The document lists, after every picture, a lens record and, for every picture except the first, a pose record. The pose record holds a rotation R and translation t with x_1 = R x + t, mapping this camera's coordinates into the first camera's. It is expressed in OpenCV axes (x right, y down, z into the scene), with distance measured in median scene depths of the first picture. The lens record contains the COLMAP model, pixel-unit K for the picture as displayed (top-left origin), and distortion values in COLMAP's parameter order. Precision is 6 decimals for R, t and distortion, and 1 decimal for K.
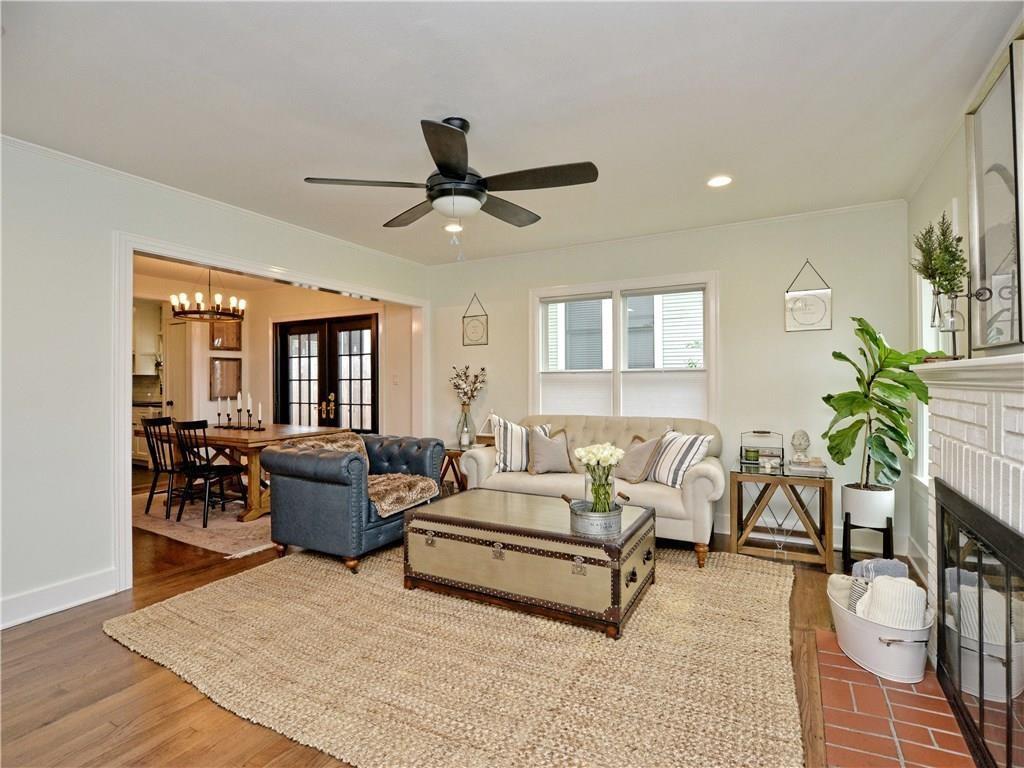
lens RADIAL K [[506.5, 0, 514.7], [0, 506.5, 383.6], [0, 0, 1]] dist [-0.010701, -0.002223]
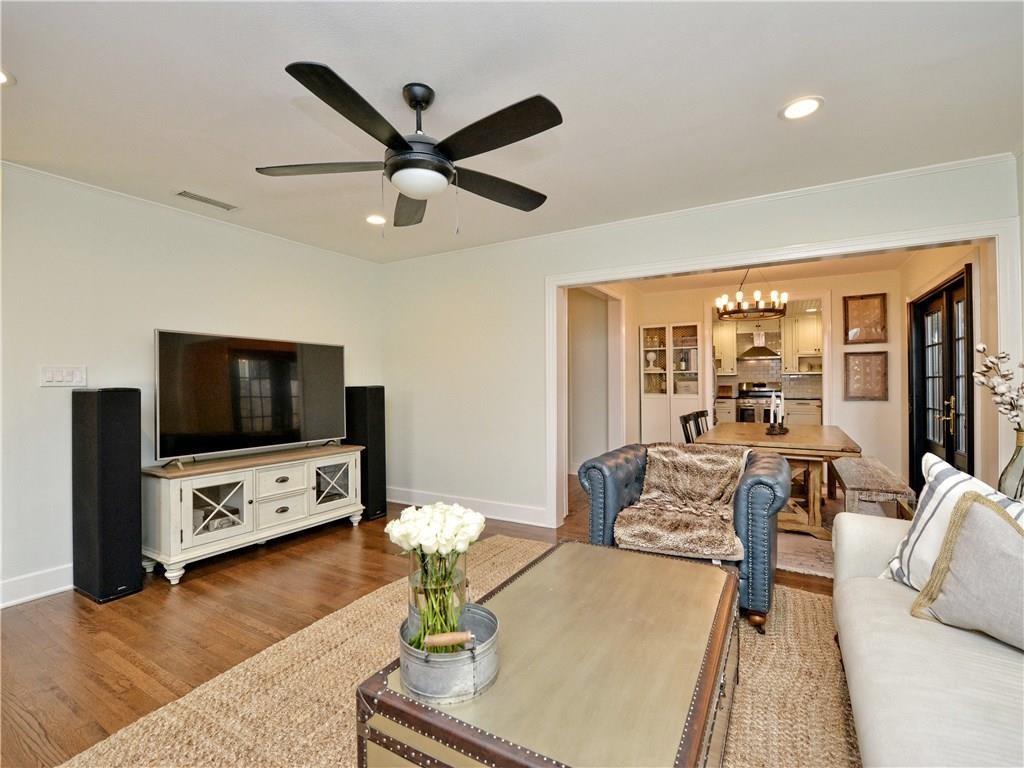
lens RADIAL K [[481.8, 0, 518.9], [0, 481.8, 381.1], [0, 0, 1]] dist [0.004460, -0.000515]
pose [[-0.015683, -0.001322, -0.999876, 0.292105], [0.008206, 0.999965, -0.001451, -0.005141], [0.999843, -0.008228, -0.015672, 0.443334]]
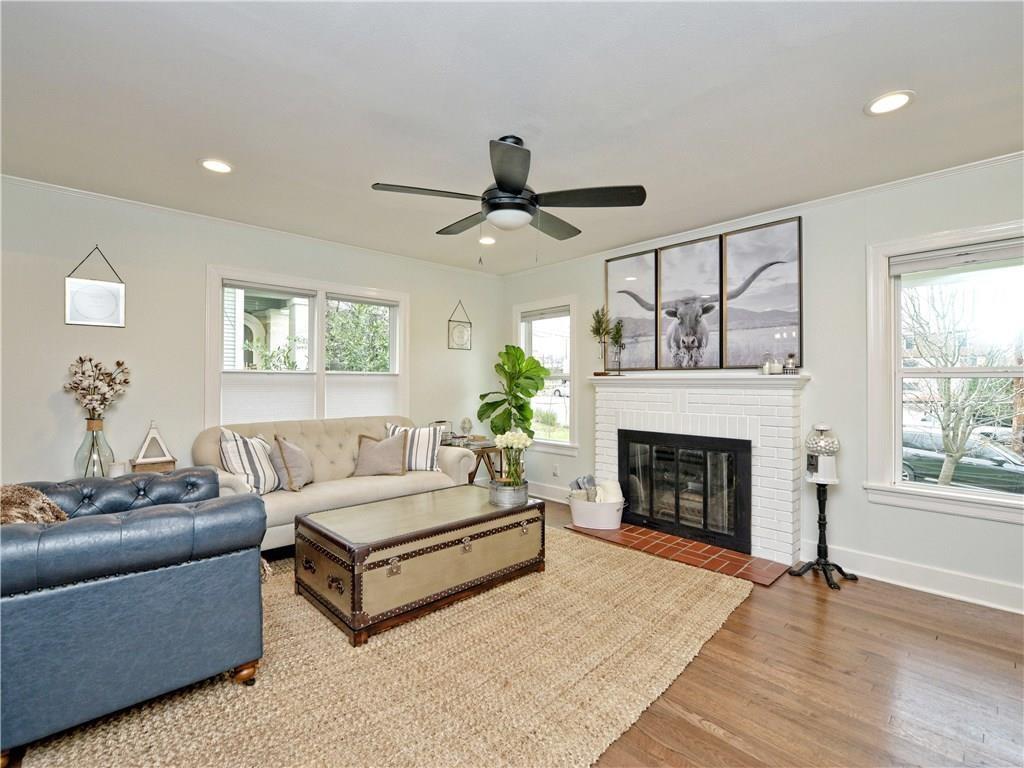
lens RADIAL K [[481.8, 0, 517.0], [0, 481.8, 378.6], [0, 0, 1]] dist [0.004460, -0.000515]
pose [[0.297181, 0.011040, 0.954757, -0.406117], [-0.001880, 0.999938, -0.010978, -0.002965], [-0.954819, 0.001467, 0.297183, 0.250728]]
